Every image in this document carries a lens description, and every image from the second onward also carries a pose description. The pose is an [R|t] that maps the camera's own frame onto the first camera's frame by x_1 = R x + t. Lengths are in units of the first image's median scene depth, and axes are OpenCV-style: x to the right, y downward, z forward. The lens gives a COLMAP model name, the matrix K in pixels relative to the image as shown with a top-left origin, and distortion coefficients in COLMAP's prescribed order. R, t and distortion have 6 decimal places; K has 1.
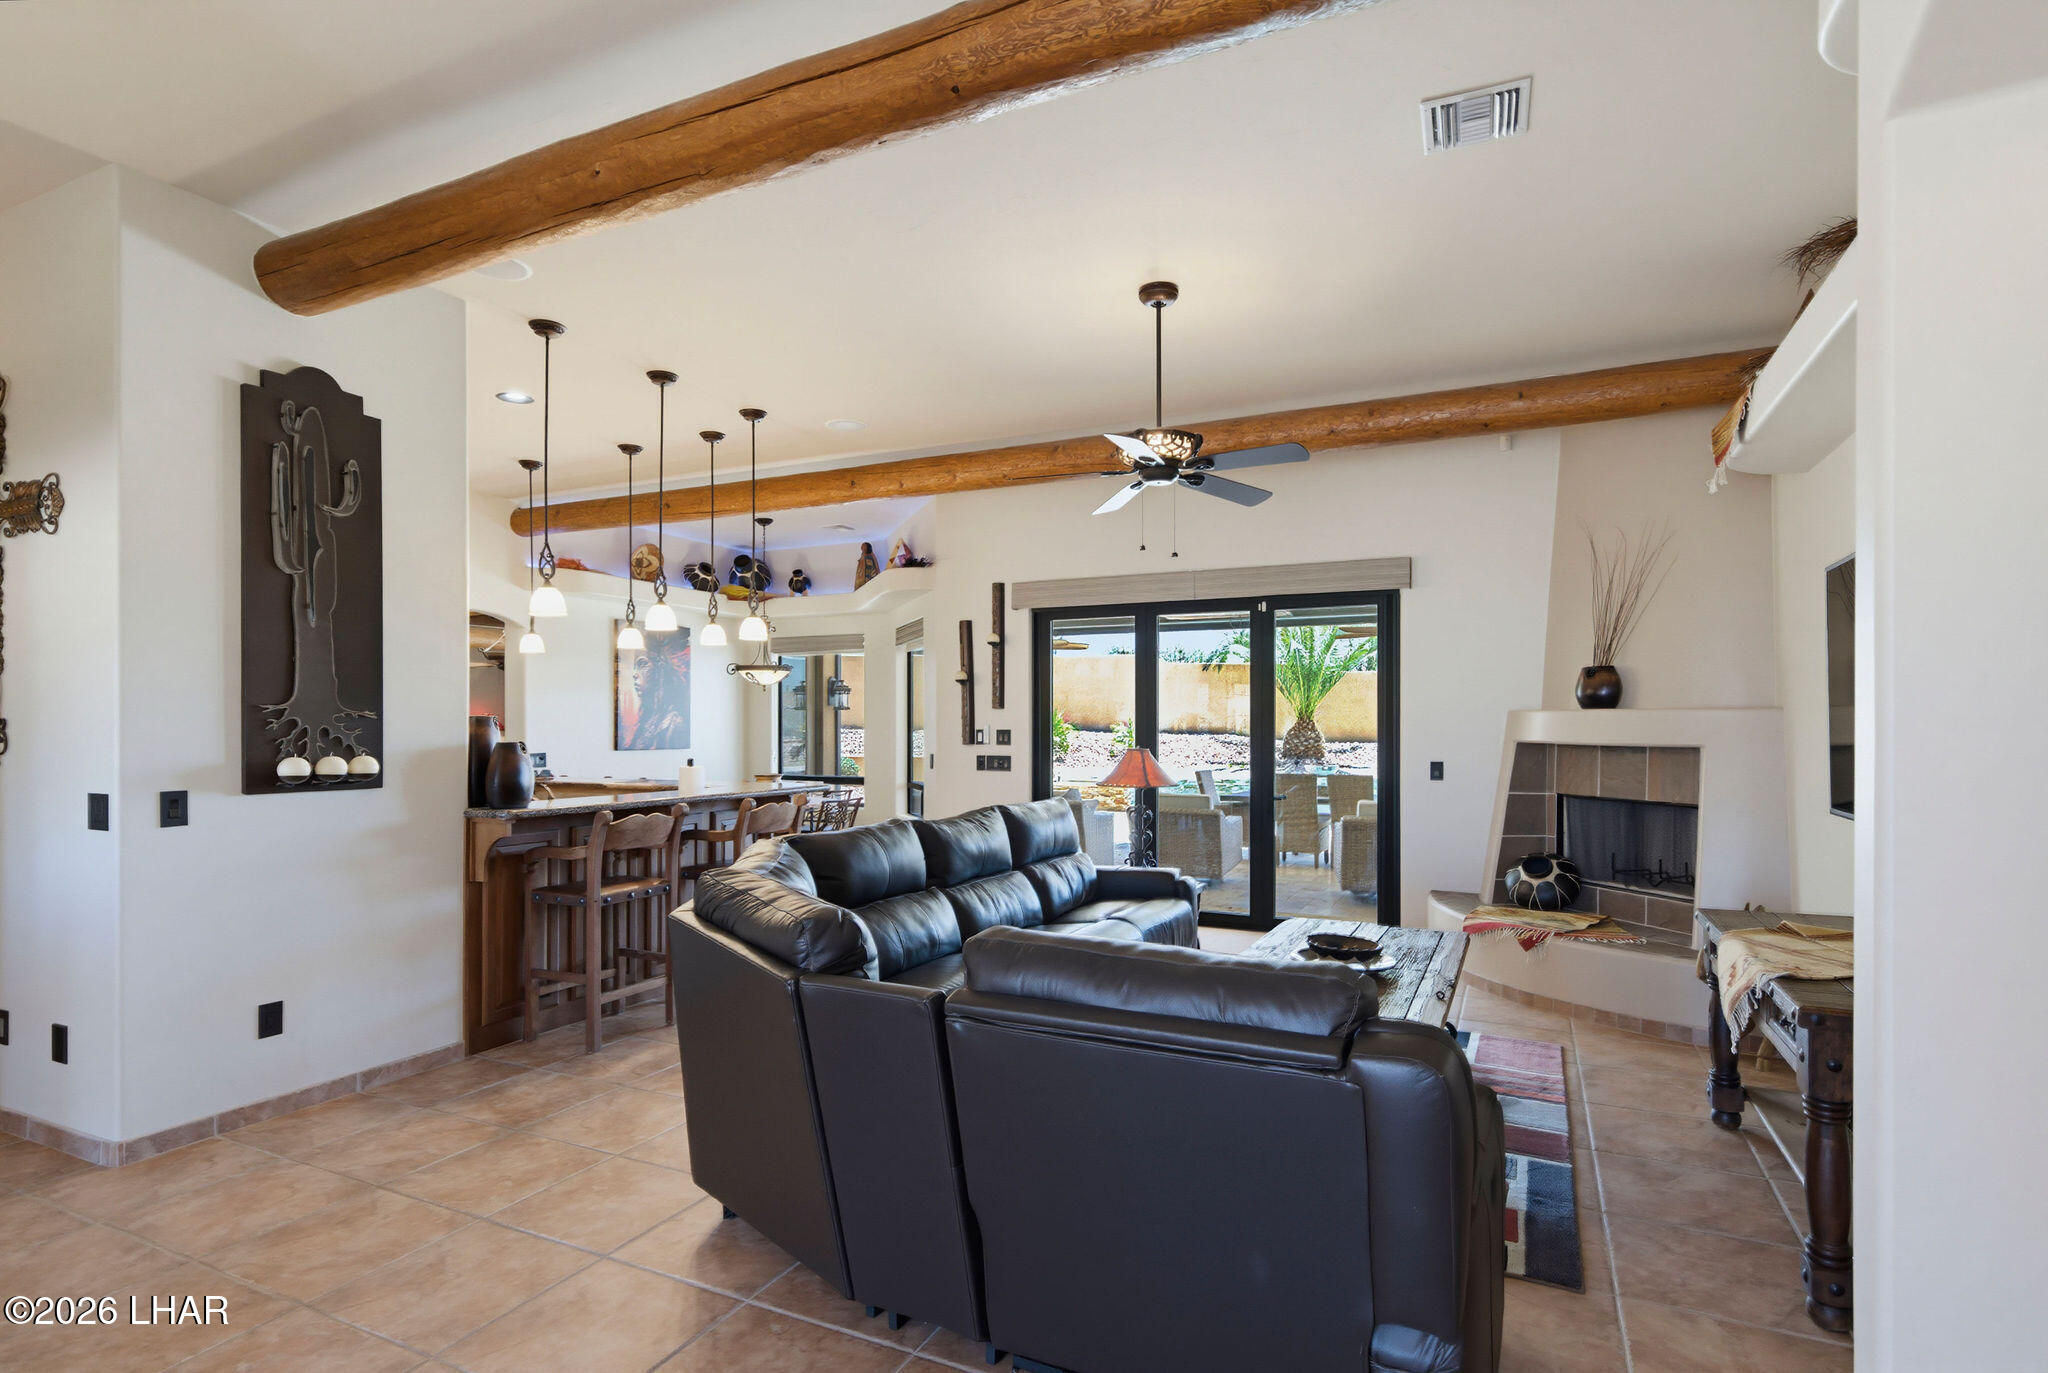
lens RADIAL K [[1042.4, 0, 1046.1], [0, 1042.4, 730.9], [0, 0, 1]] dist [0.002574, 0.000153]
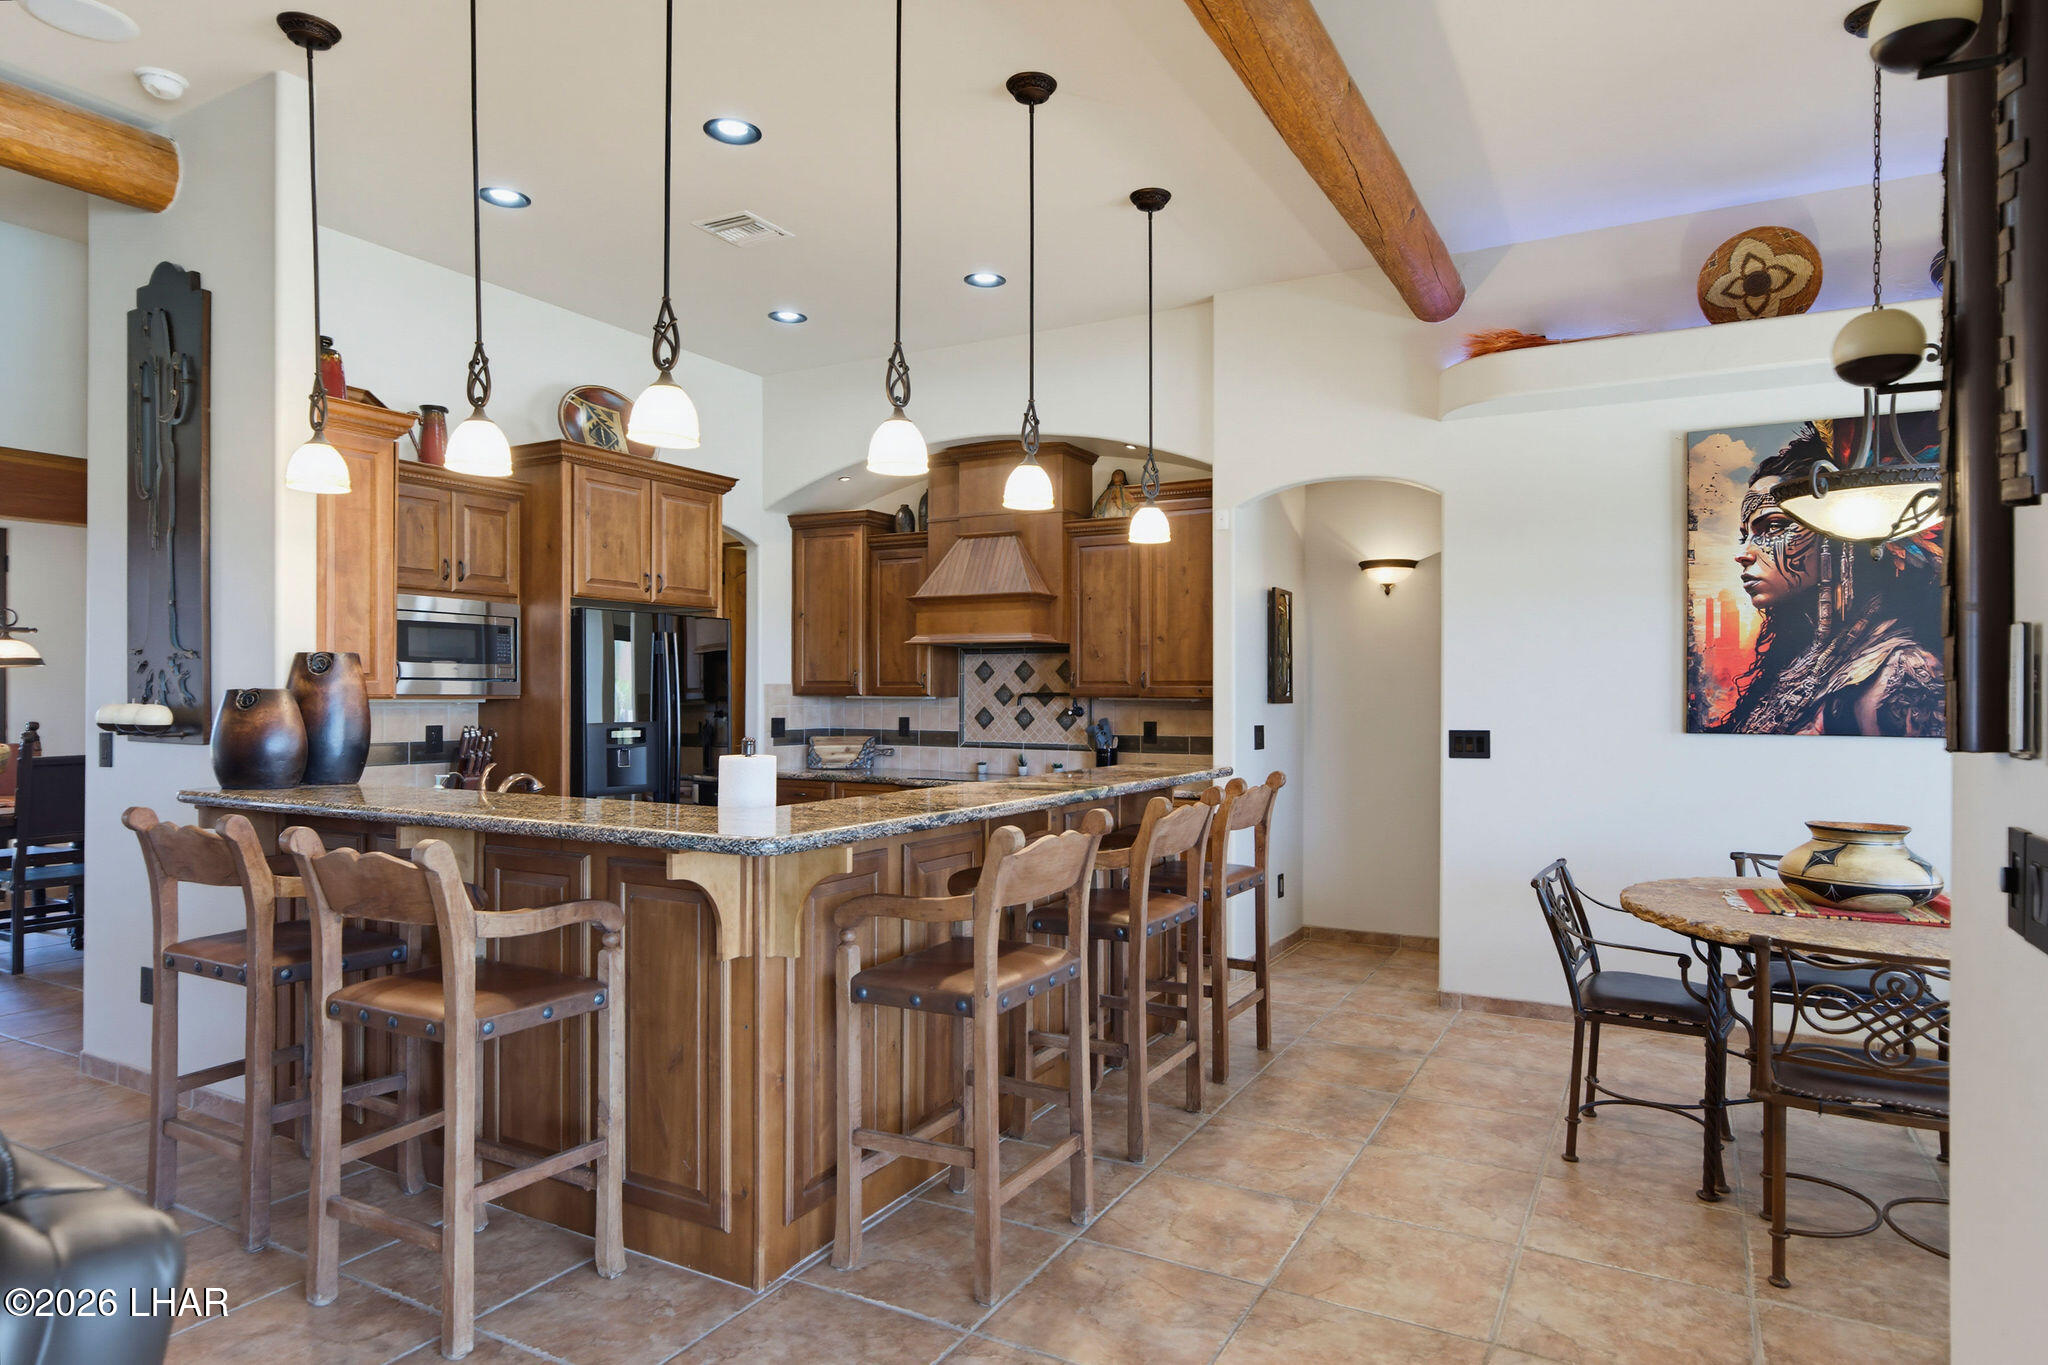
lens RADIAL K [[1172.6, 0, 1024.0], [0, 1172.6, 682.5], [0, 0, 1]] dist [0.012955, 0.000343]
pose [[-0.073152, -0.009541, -0.997275, 0.131269], [-0.008314, 0.999925, -0.008956, 0.005706], [0.997286, 0.007636, -0.073225, 0.979211]]
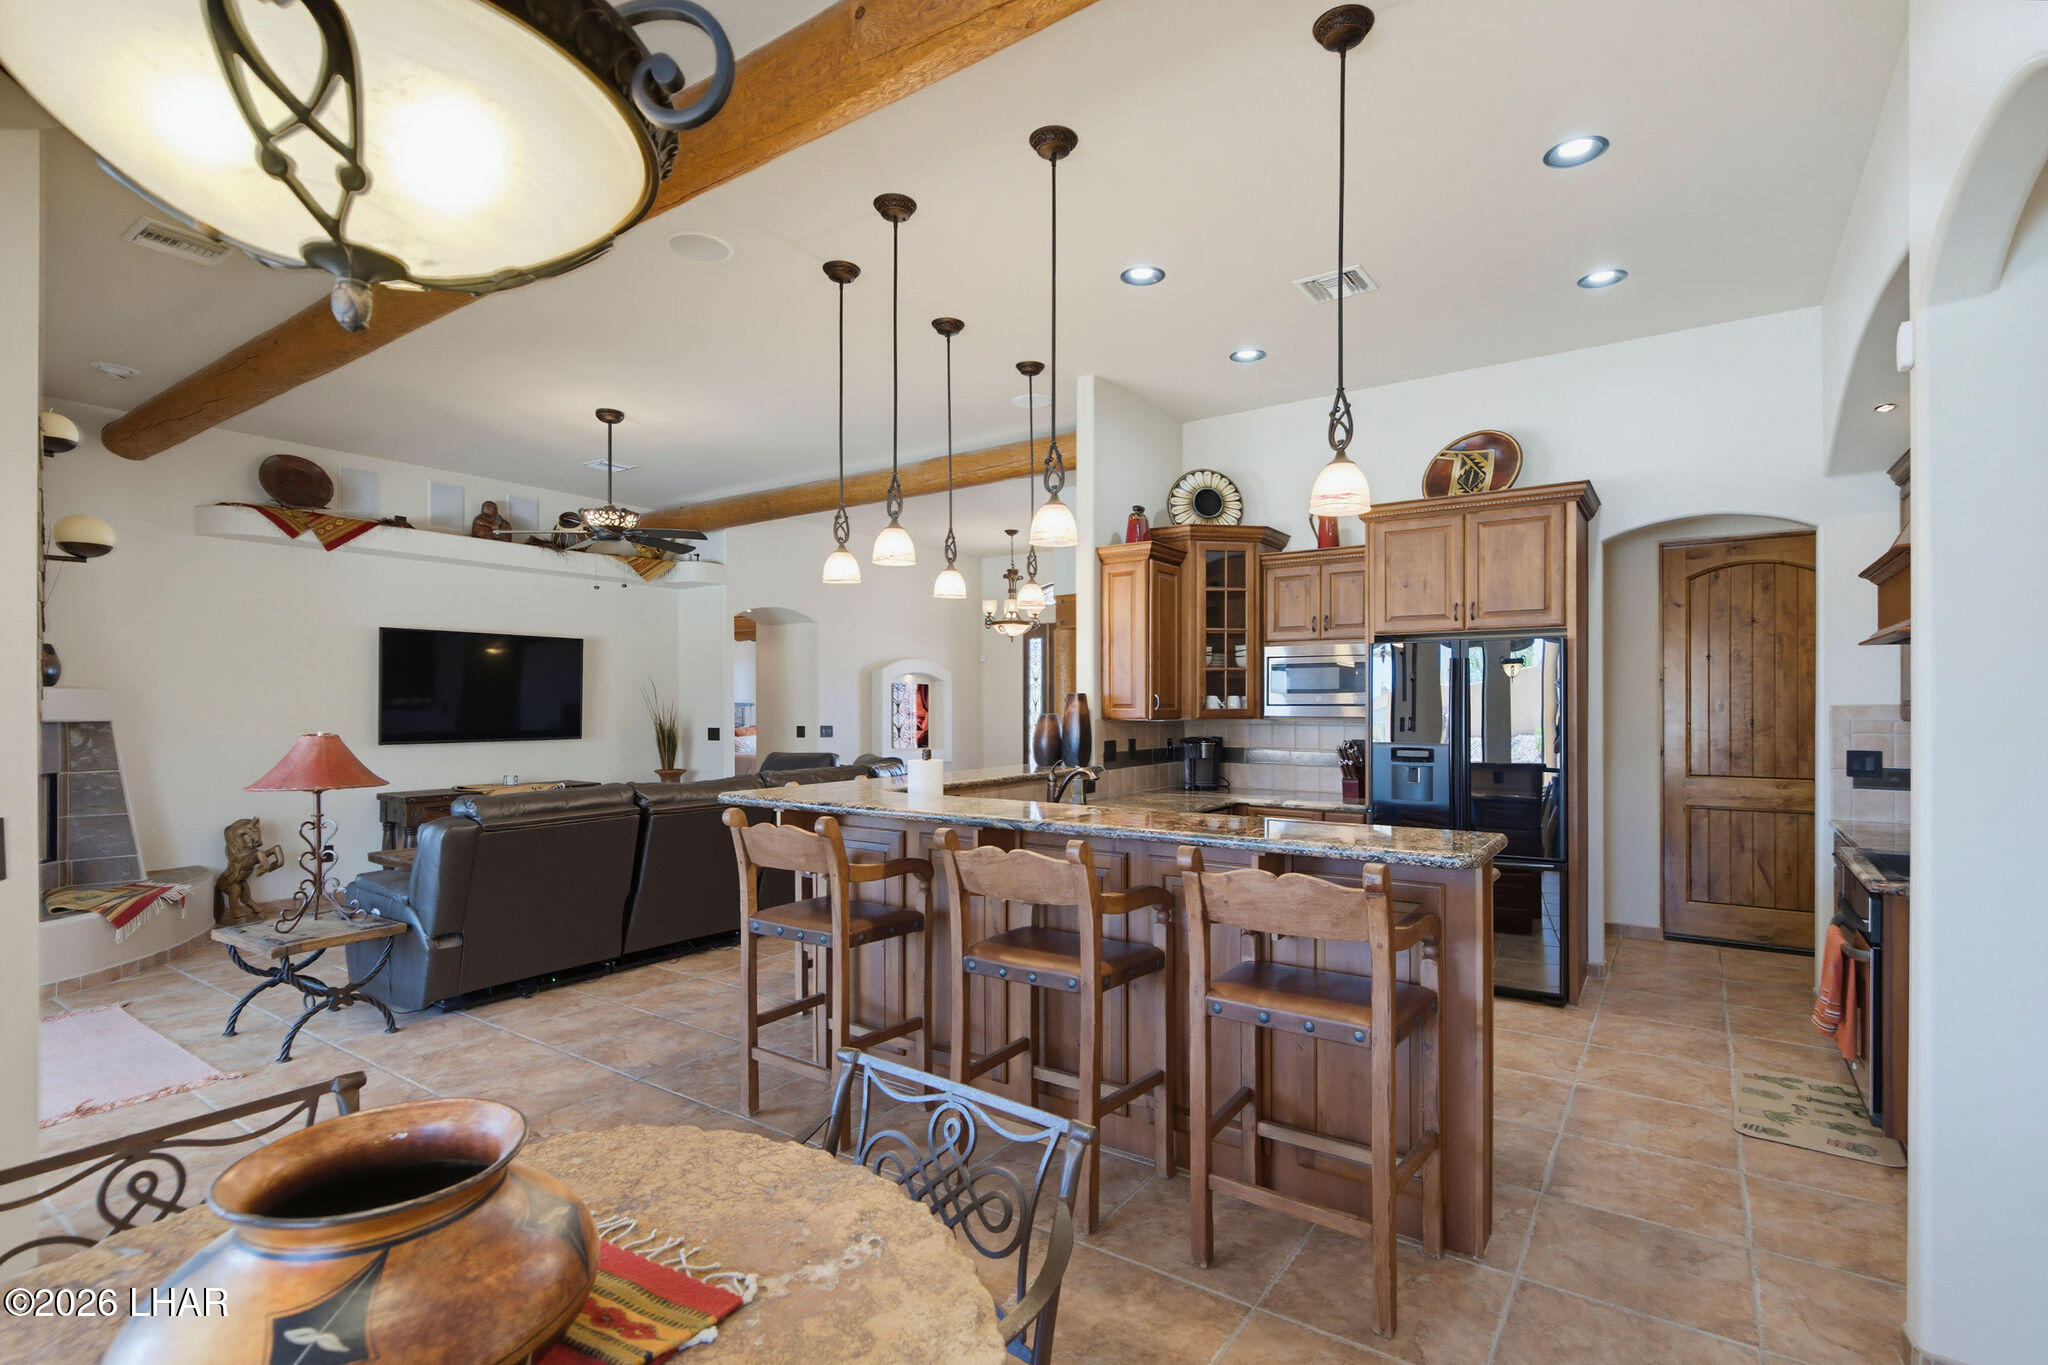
lens RADIAL K [[951.9, 0, 1038.5], [0, 951.9, 700.7], [0, 0, 1]] dist [0.002173, 0.000073]
pose [[-0.986028, 0.002093, 0.166564, -0.449233], [0.002553, 0.999993, 0.002547, -0.005613], [-0.166558, 0.002937, -0.986027, 1.381334]]
